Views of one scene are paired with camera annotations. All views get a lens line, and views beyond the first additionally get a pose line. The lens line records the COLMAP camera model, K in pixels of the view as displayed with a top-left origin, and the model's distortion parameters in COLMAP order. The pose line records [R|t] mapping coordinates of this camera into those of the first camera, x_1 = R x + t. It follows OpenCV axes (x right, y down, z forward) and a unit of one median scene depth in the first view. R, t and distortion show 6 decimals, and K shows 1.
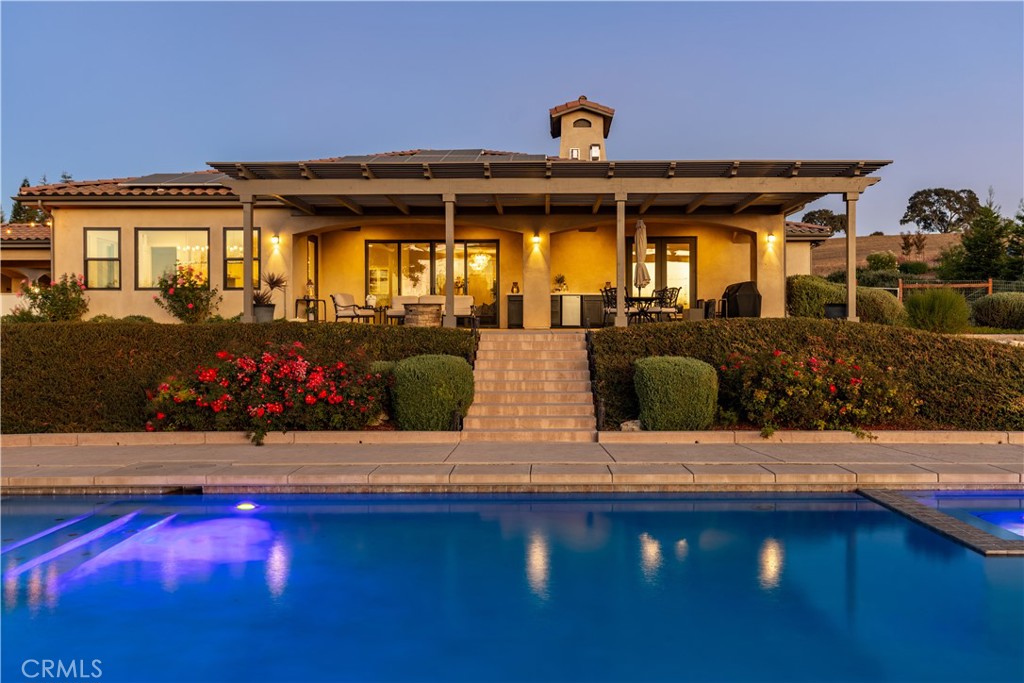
lens RADIAL K [[815.5, 0, 518.7], [0, 815.5, 341.1], [0, 0, 1]] dist [0.010946, 0.000247]
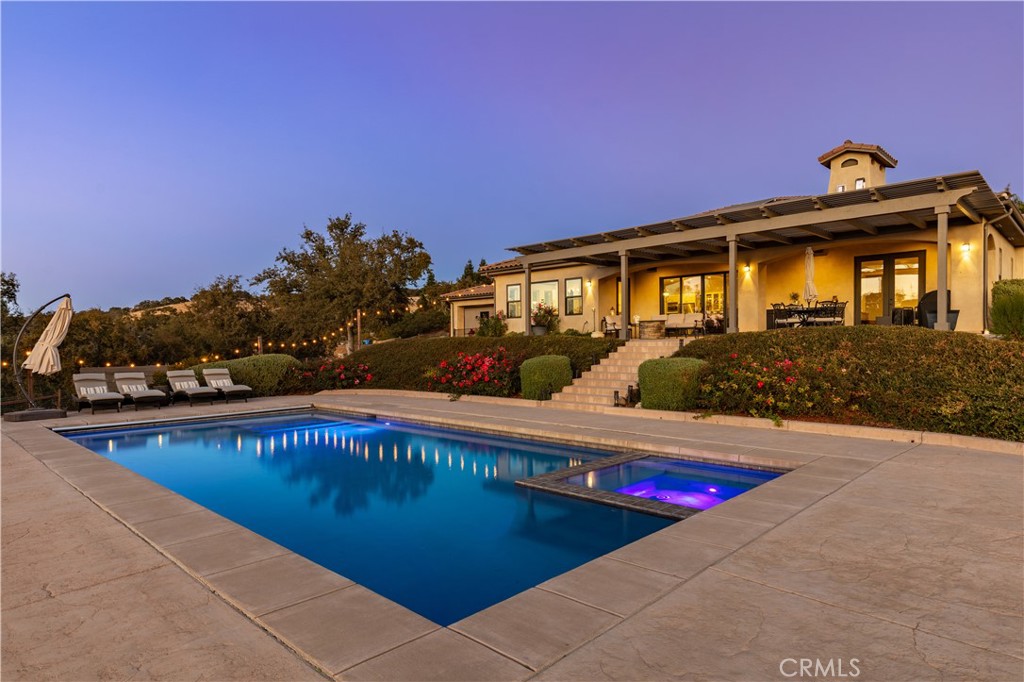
lens RADIAL K [[594.1, 0, 518.9], [0, 594.1, 343.9], [0, 0, 1]] dist [0.003877, 0.002151]
pose [[0.727727, -0.004189, -0.685854, 0.415600], [0.006509, 0.999978, 0.000799, -0.005404], [0.685835, -0.005046, 0.727739, 0.035315]]
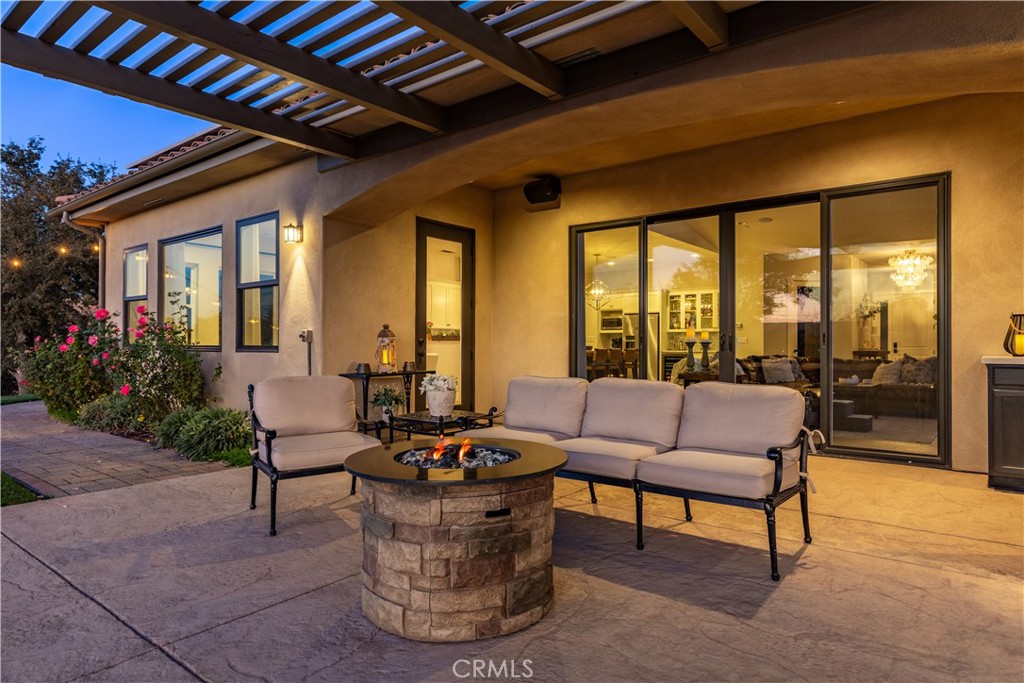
lens RADIAL K [[594.1, 0, 517.6], [0, 594.1, 344.8], [0, 0, 1]] dist [0.003877, 0.002151]
pose [[0.792717, 0.002569, -0.609585, -0.018435], [-0.008442, 0.999942, -0.006763, -0.065766], [0.609532, 0.010507, 0.792692, 0.823224]]
